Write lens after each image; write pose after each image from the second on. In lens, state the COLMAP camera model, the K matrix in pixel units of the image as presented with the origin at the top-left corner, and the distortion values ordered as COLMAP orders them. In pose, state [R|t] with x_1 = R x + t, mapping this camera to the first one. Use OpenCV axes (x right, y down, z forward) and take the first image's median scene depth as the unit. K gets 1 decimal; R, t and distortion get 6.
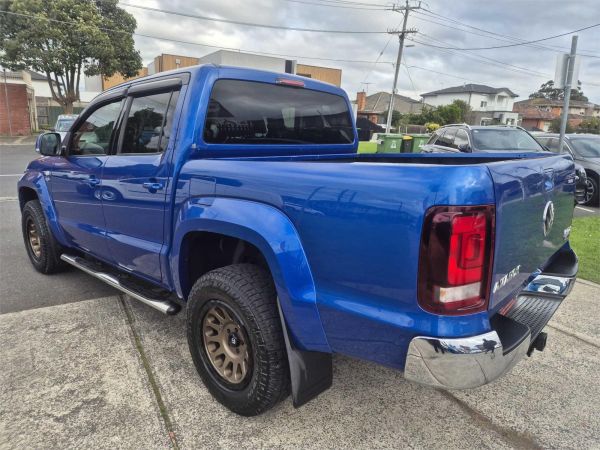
lens RADIAL K [[427.8, 0, 300.5], [0, 427.8, 234.5], [0, 0, 1]] dist [0.070151, -0.072751]
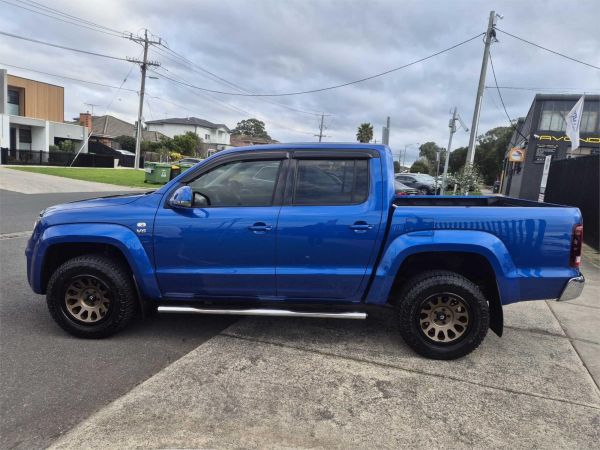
lens RADIAL K [[450.0, 0, 300.0], [0, 450.0, 225.0], [0, 0, 1]] dist [0.085514, -0.091784]
pose [[0.734510, -0.068309, 0.675151, -0.245015], [0.119032, 0.992464, -0.029083, -0.016378], [-0.668077, 0.101727, 0.737106, 0.007205]]
